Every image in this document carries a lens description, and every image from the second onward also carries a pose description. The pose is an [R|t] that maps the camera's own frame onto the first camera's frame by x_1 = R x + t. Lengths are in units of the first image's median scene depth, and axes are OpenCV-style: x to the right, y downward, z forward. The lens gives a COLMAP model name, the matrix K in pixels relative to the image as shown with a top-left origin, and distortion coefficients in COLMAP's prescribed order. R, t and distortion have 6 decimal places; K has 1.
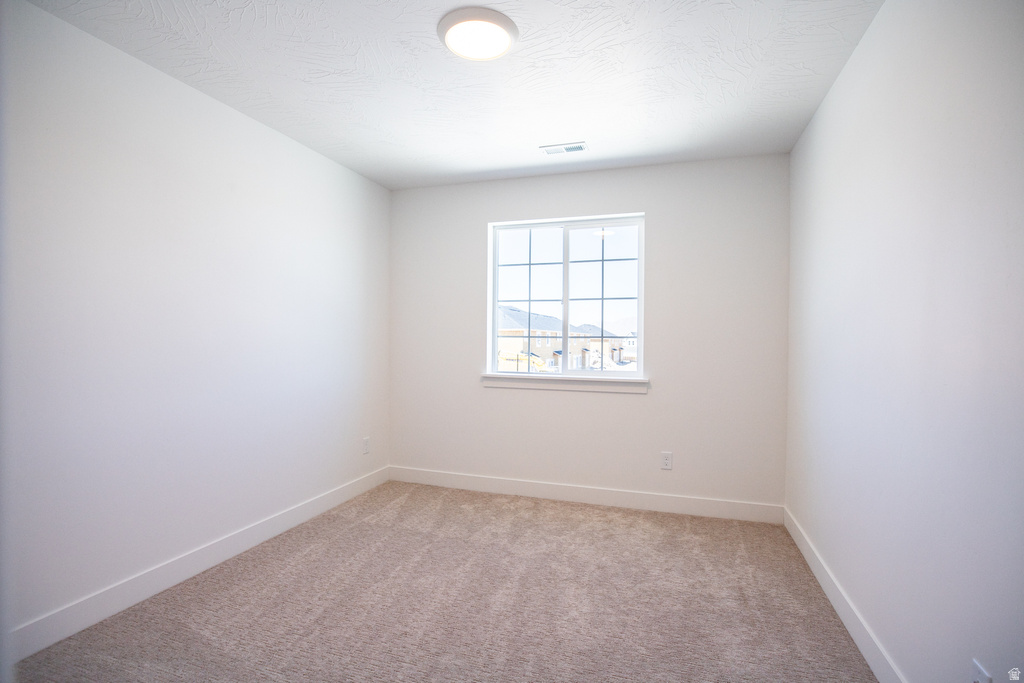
lens RADIAL K [[483.9, 0, 513.2], [0, 483.9, 338.1], [0, 0, 1]] dist [0.003467, -0.000772]
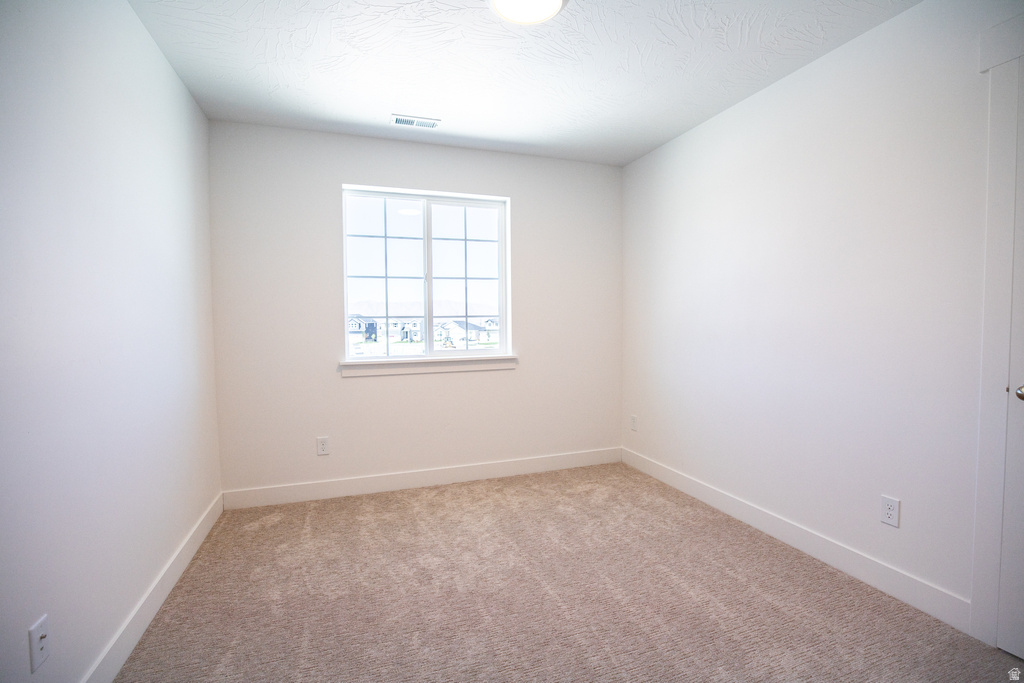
lens RADIAL K [[491.0, 0, 514.0], [0, 491.0, 343.4], [0, 0, 1]] dist [0.001111, 0.000302]
pose [[0.795378, -0.046199, 0.604350, -0.353729], [0.016582, 0.998376, 0.054496, -0.000906], [-0.605886, -0.033324, 0.794853, 0.125088]]
